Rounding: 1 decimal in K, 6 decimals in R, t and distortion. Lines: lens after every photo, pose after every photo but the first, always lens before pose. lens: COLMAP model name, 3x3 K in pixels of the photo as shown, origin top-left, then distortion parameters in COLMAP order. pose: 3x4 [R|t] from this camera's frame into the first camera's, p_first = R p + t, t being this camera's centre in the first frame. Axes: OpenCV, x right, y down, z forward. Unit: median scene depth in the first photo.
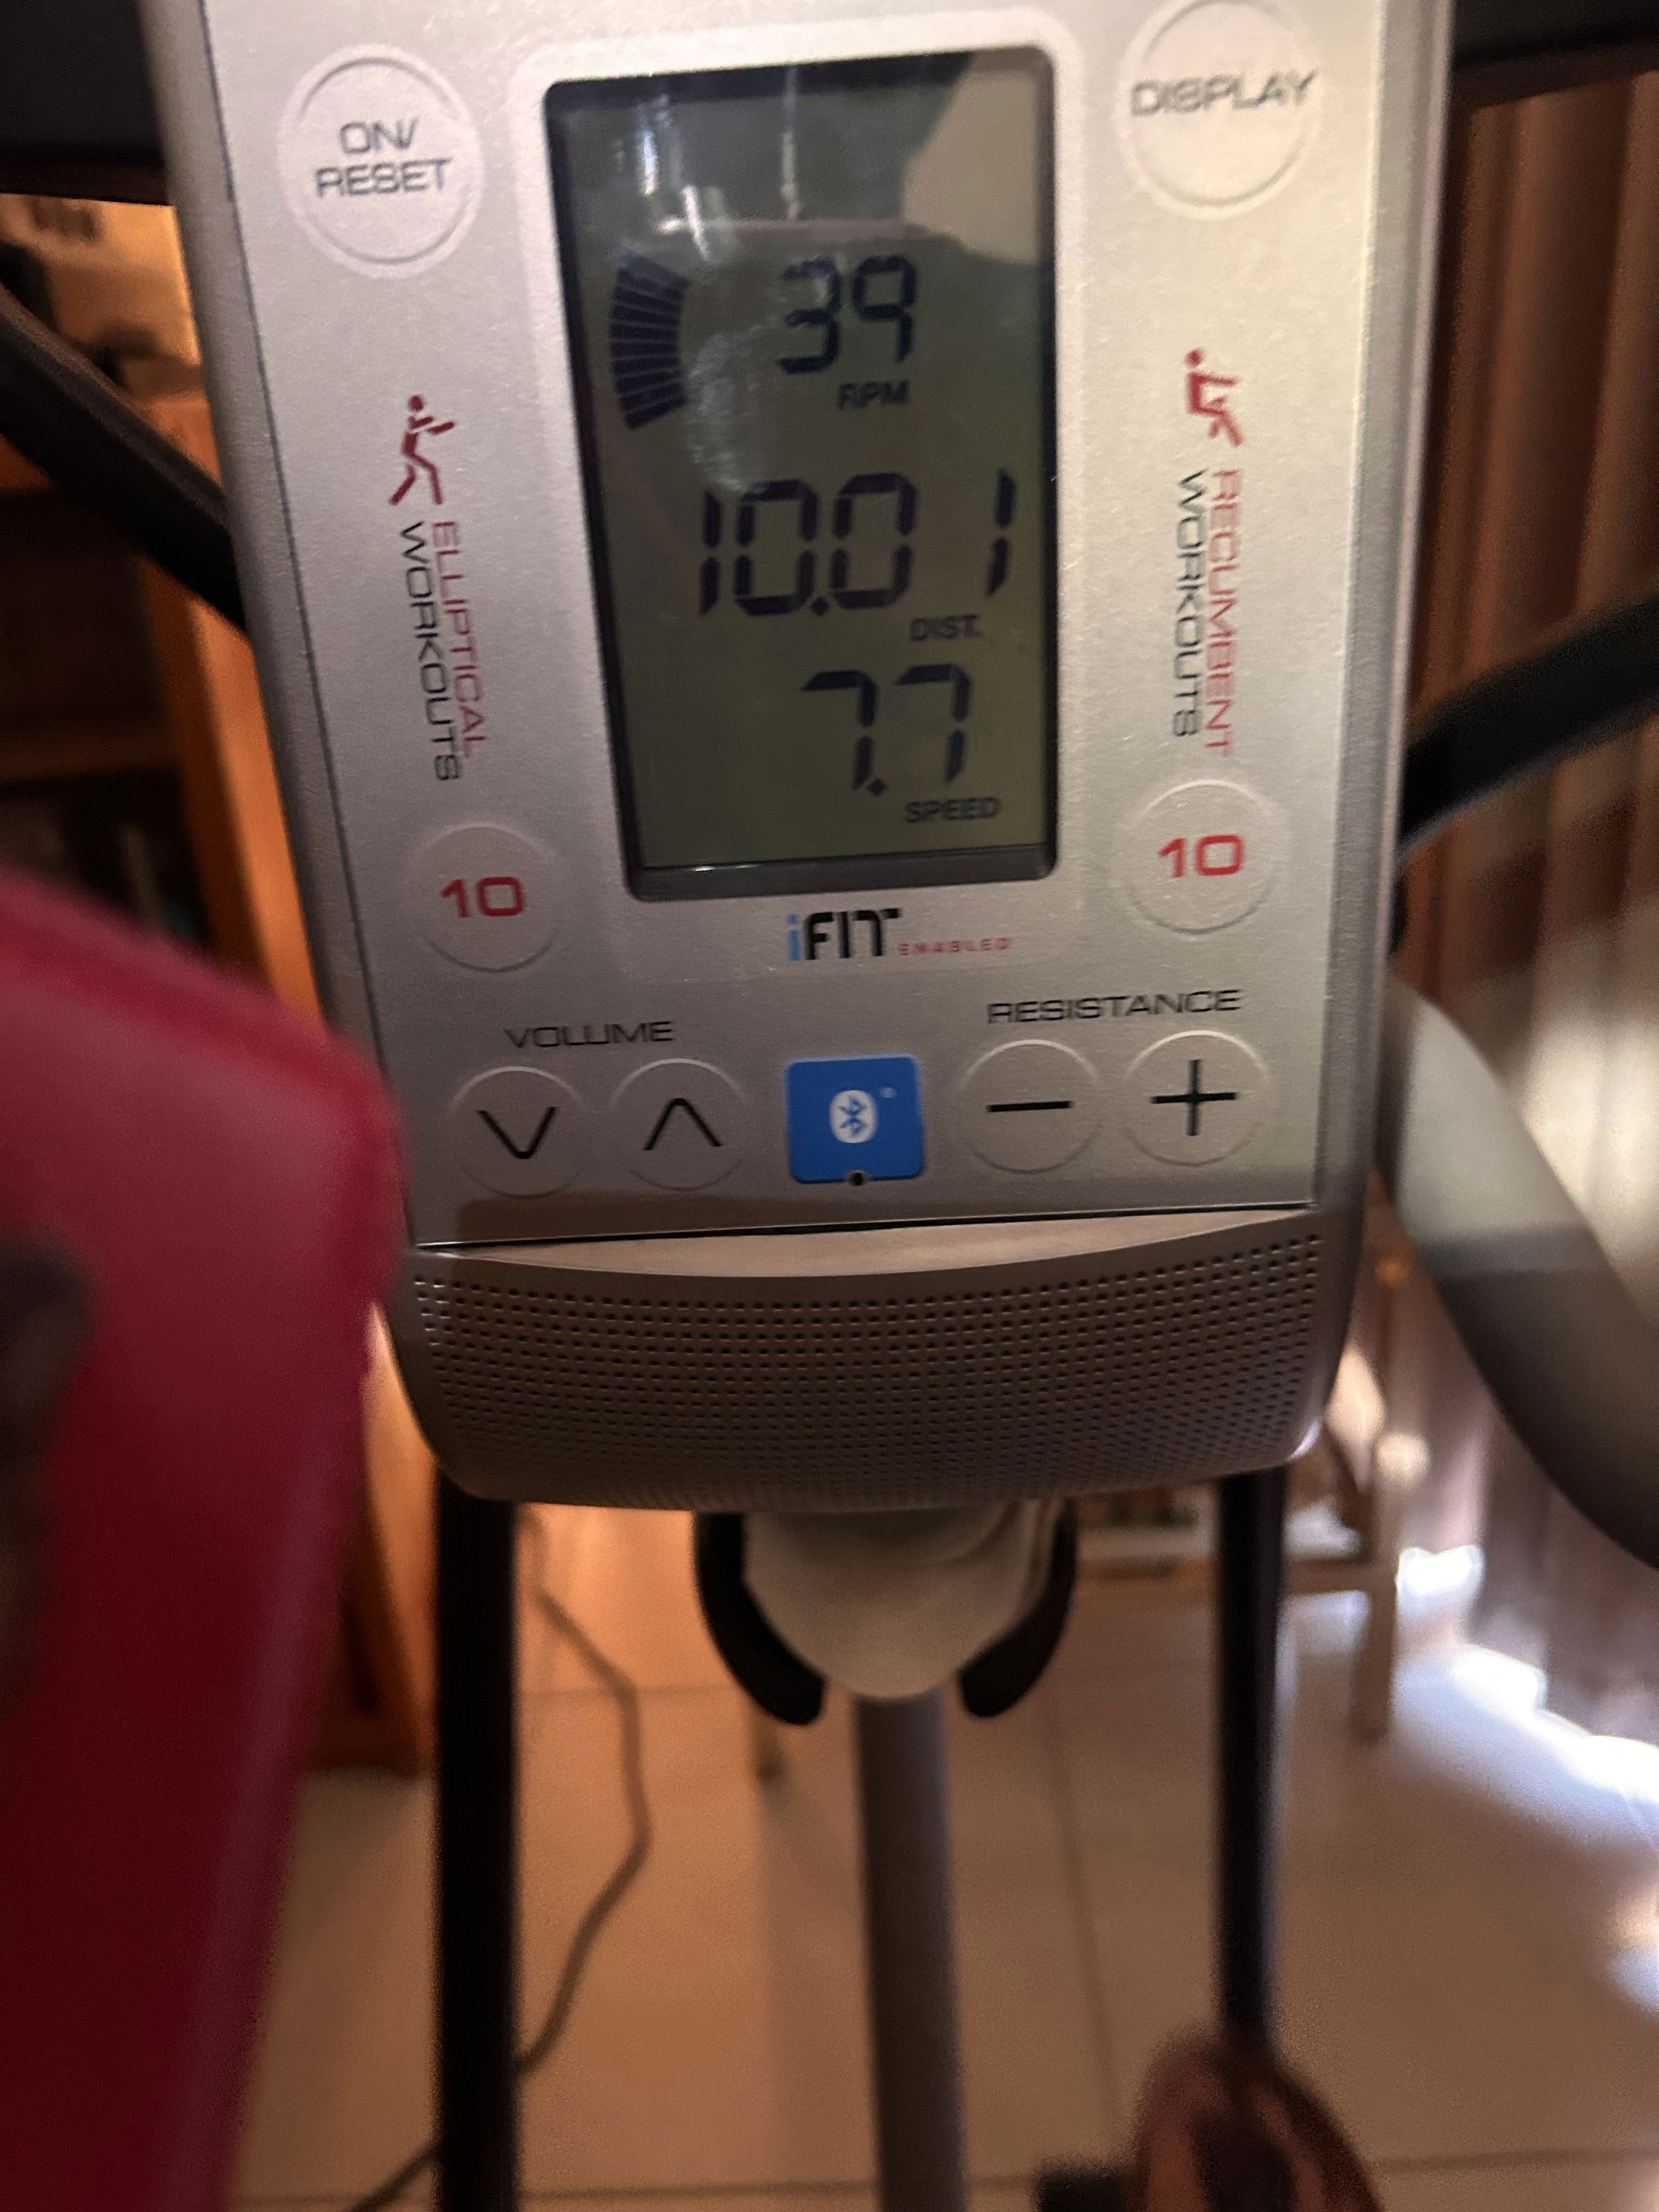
lens RADIAL K [[1848.9, 0, 806.5], [0, 1848.9, 1102.1], [0, 0, 1]] dist [0.012380, -0.059863]
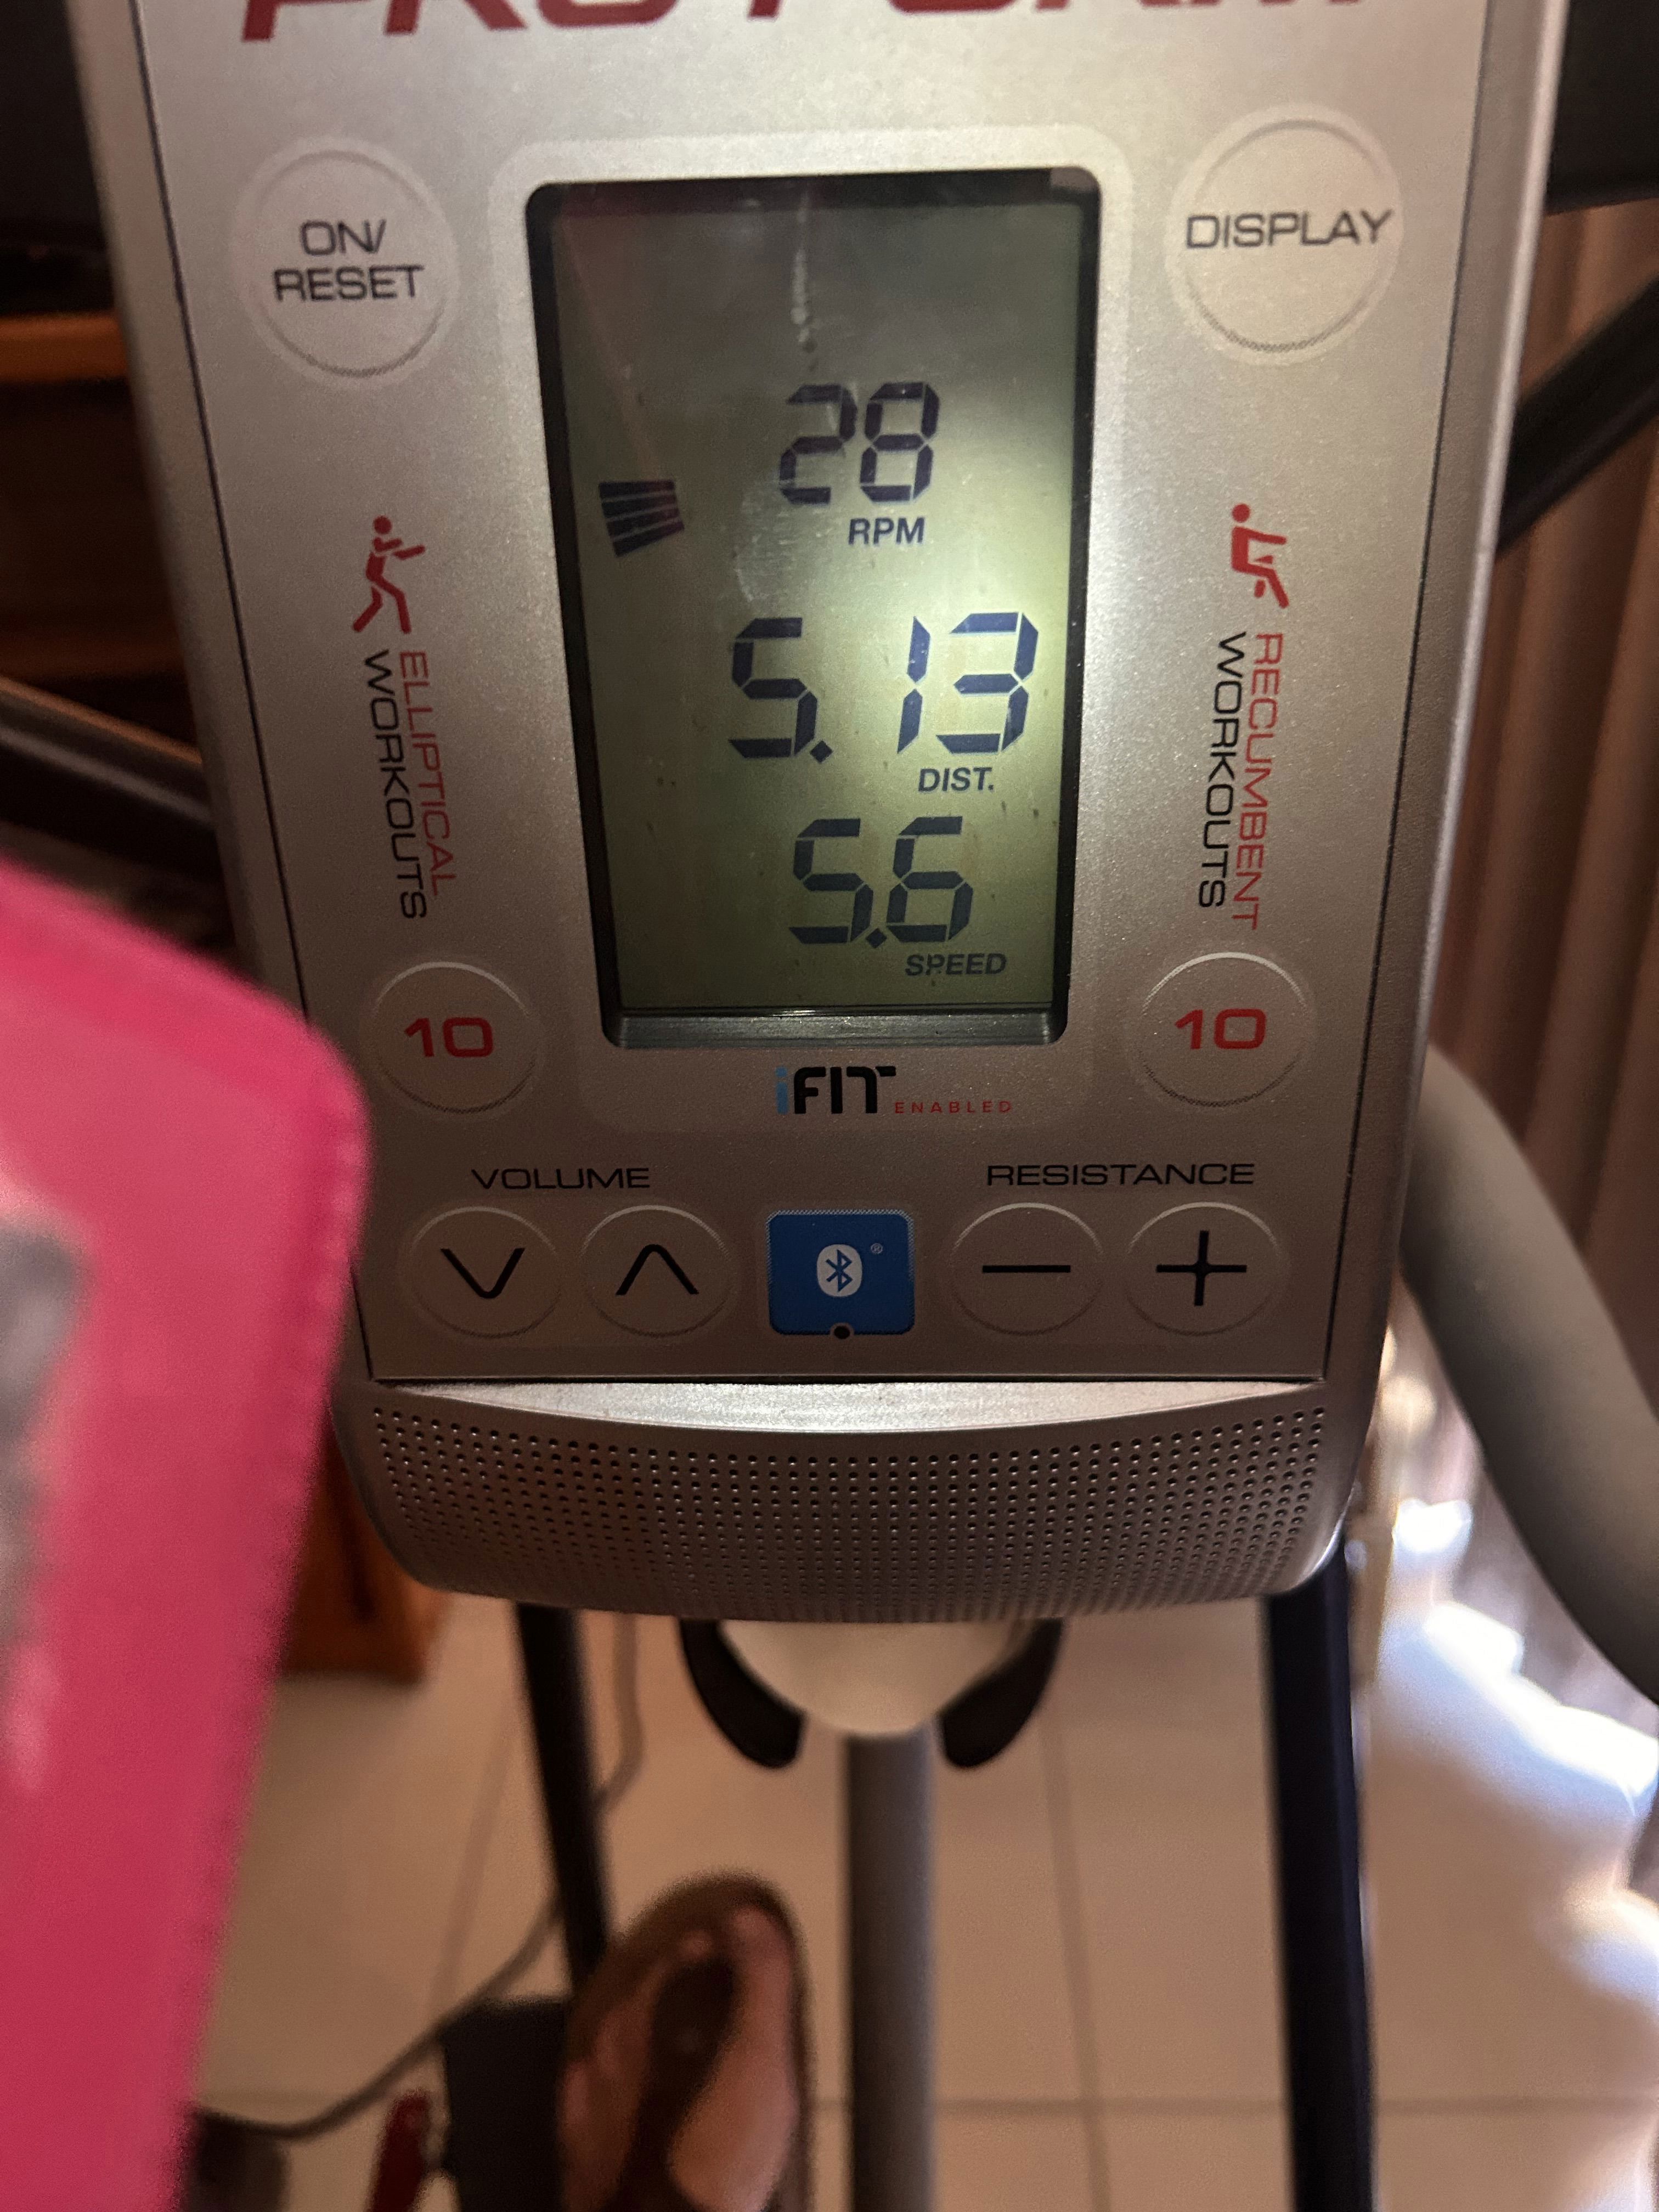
lens RADIAL K [[1848.9, 0, 824.3], [0, 1848.9, 1101.6], [0, 0, 1]] dist [0.012380, -0.059863]
pose [[0.999201, 0.039947, -0.000958, 0.016907], [-0.039808, 0.997240, 0.062668, -0.152352], [0.003459, -0.062580, 0.998034, 0.071497]]
